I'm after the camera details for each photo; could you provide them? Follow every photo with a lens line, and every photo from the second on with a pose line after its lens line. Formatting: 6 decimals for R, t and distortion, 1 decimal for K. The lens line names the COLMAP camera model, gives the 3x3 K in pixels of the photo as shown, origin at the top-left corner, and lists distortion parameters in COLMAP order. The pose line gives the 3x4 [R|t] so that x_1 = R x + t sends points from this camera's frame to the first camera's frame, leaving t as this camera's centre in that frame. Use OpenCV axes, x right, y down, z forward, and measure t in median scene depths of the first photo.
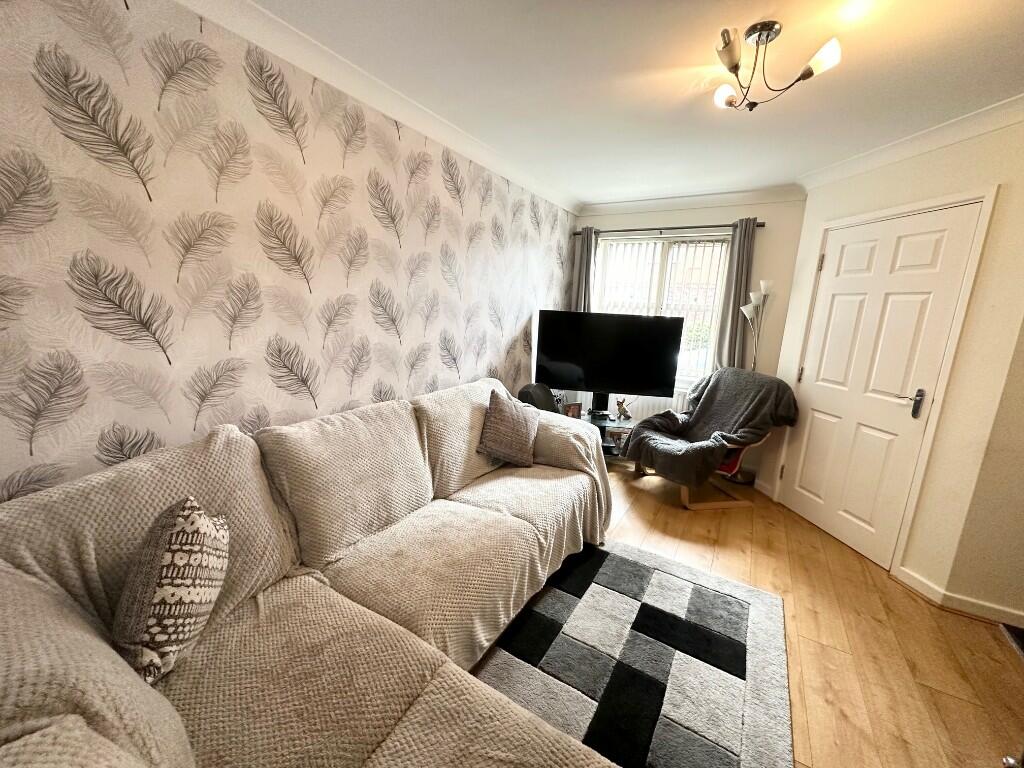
lens RADIAL K [[406.2, 0, 512.0], [0, 406.2, 384.0], [0, 0, 1]] dist [-0.000555, -0.000385]
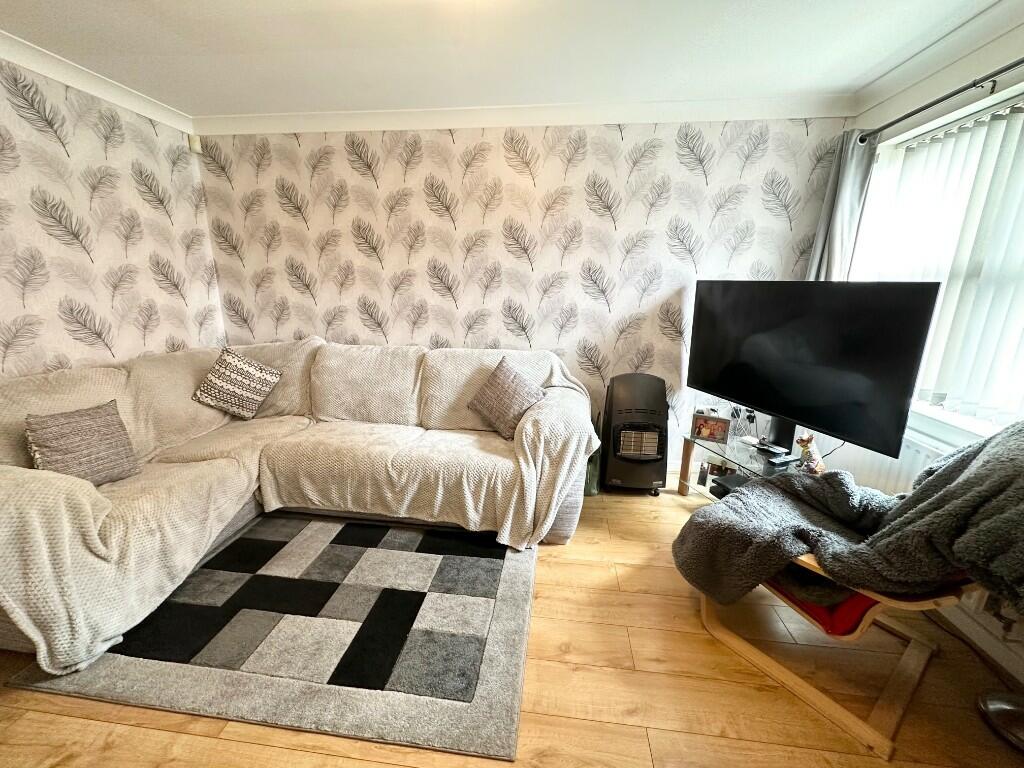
lens RADIAL K [[406.2, 0, 512.0], [0, 406.2, 384.0], [0, 0, 1]] dist [-0.000555, -0.000385]
pose [[0.418439, 0.178688, -0.890494, 1.044842], [-0.171265, 0.978390, 0.115849, -0.045639], [0.891951, 0.104035, 0.440000, 0.676930]]
